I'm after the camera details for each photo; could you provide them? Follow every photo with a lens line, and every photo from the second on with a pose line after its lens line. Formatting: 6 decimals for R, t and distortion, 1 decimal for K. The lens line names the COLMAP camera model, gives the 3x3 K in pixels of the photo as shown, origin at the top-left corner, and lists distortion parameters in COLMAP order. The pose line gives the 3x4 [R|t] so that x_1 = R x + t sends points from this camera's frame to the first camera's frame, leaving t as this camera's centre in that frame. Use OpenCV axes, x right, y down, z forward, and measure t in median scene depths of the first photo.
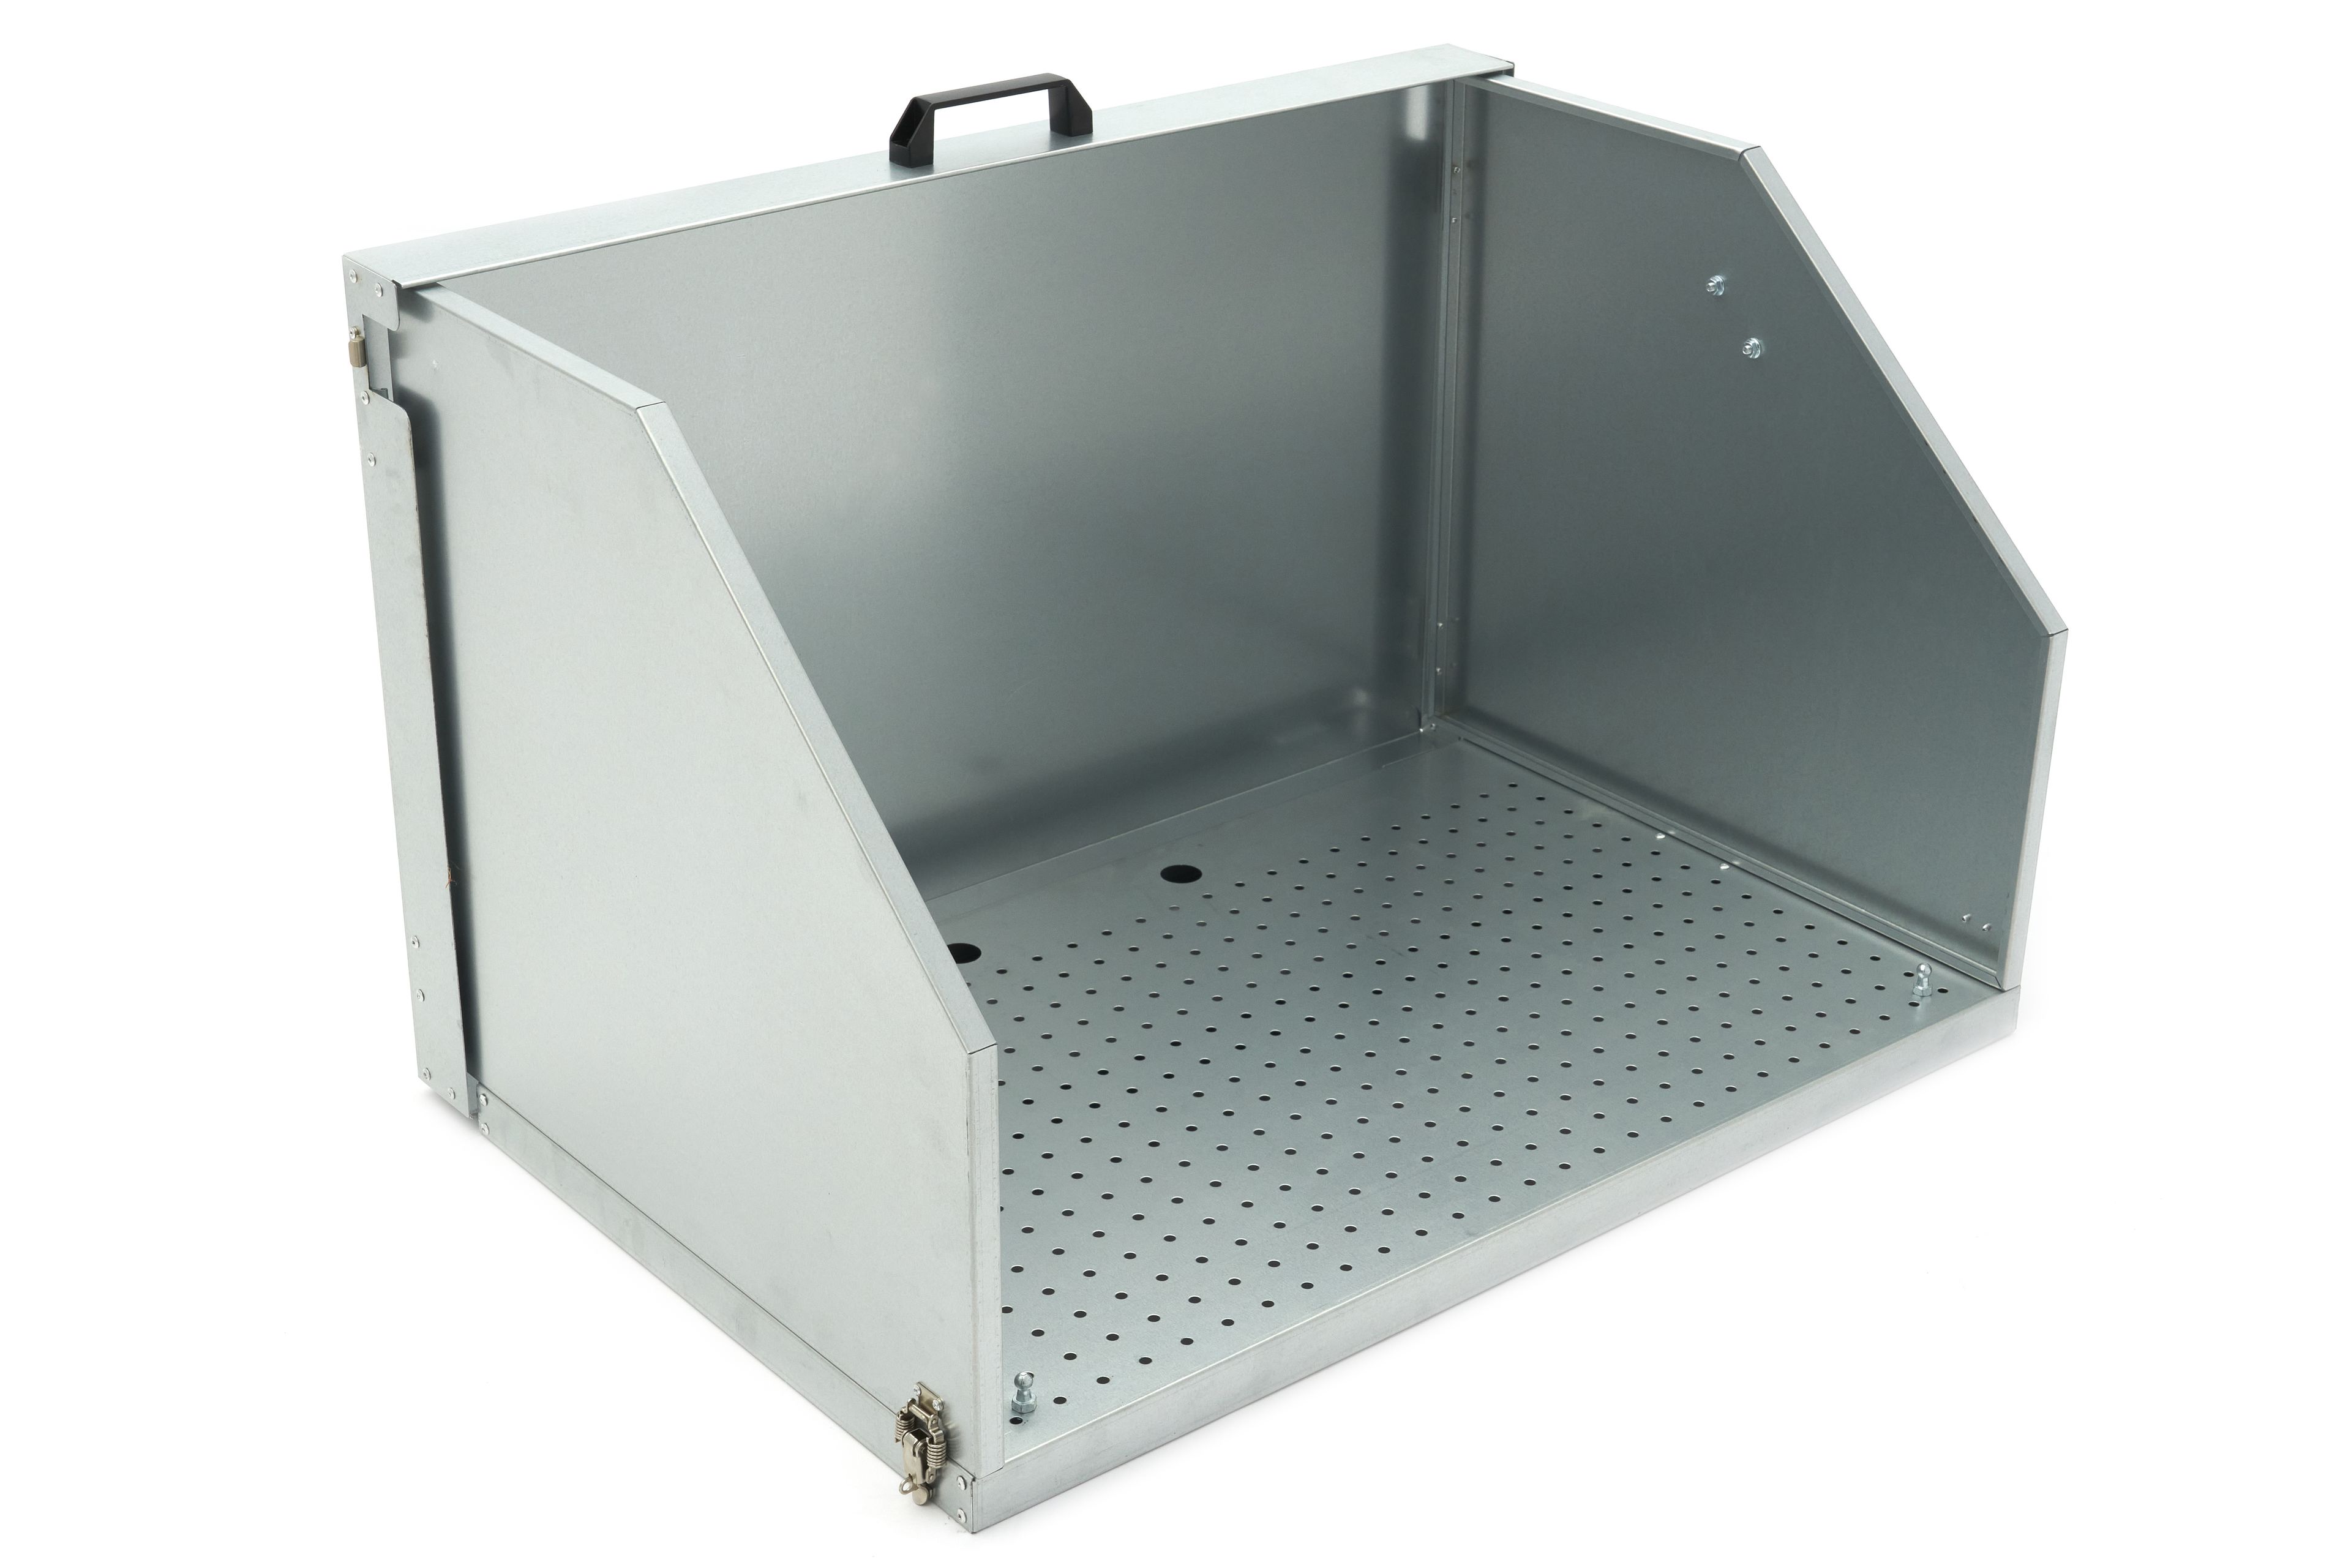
lens RADIAL K [[3508.1, 0, 1175.5], [0, 3508.1, 784.0], [0, 0, 1]] dist [-0.050741, 0.080147]
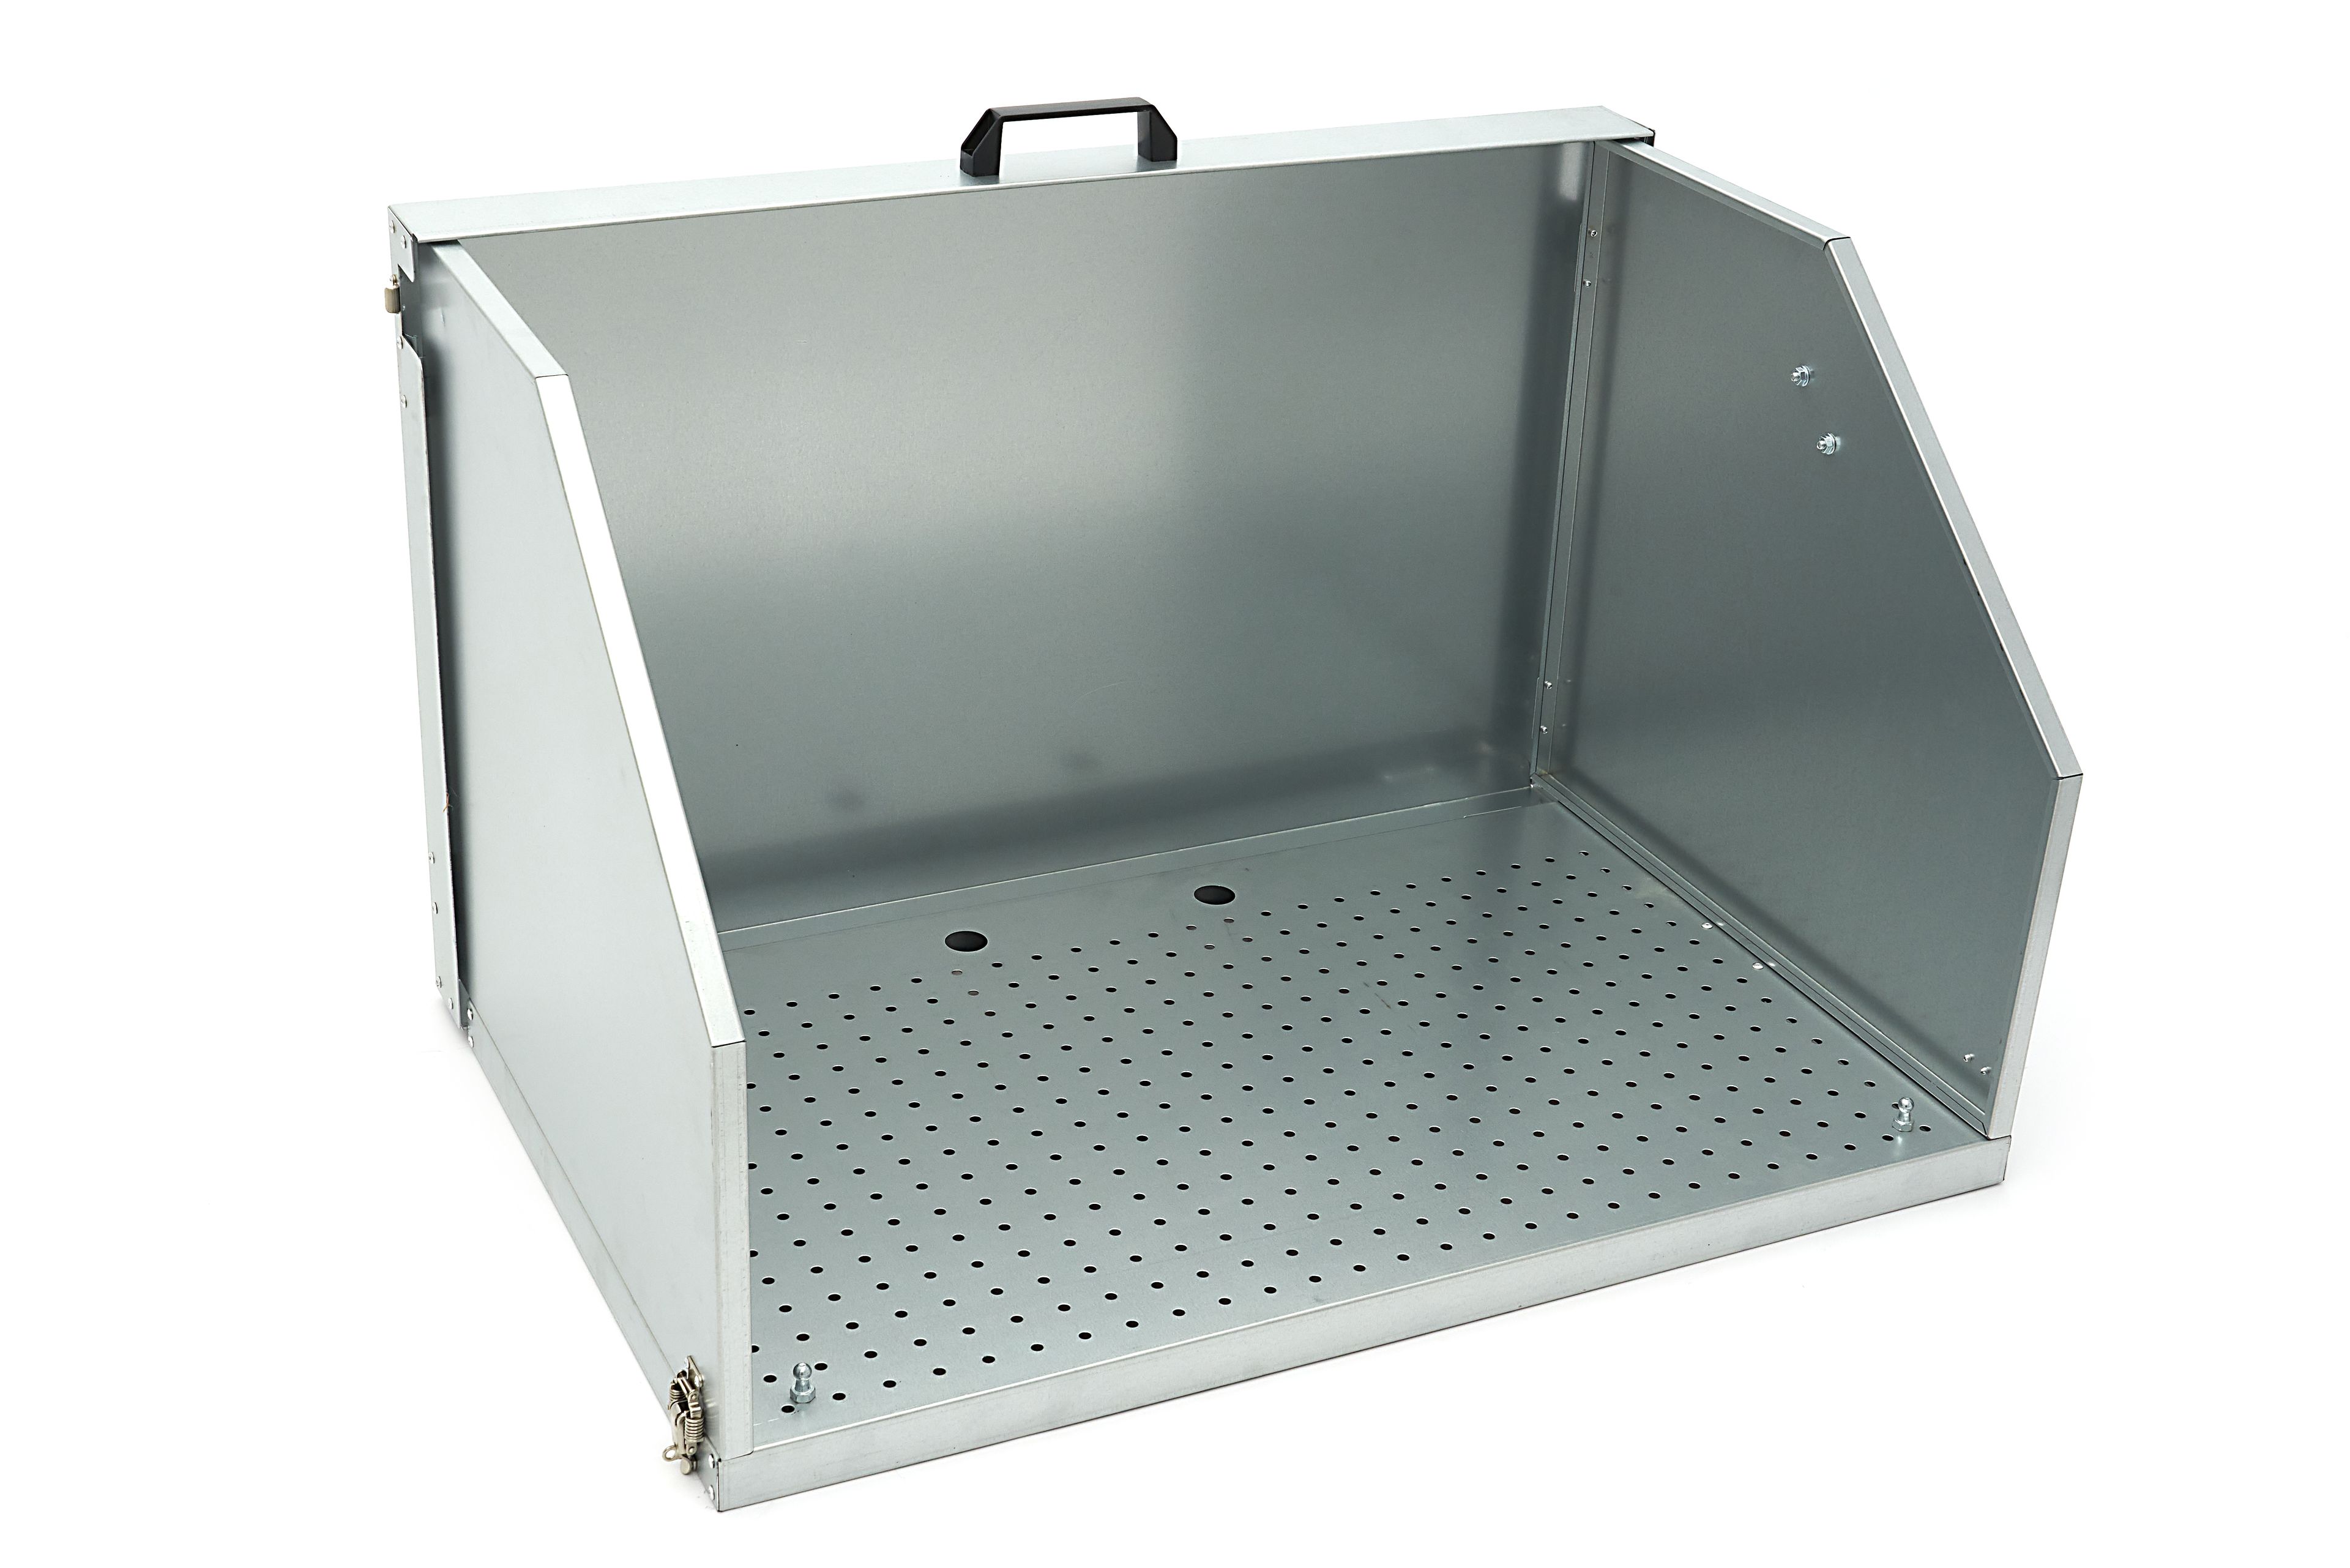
lens RADIAL K [[3177.9, 0, 1175.0], [0, 3177.9, 784.0], [0, 0, 1]] dist [-0.006991, -0.046970]
pose [[0.966954, 0.134677, -0.216478, 0.199671], [-0.132218, 0.990883, 0.025870, -0.030746], [0.217988, 0.003607, 0.975945, 0.103589]]
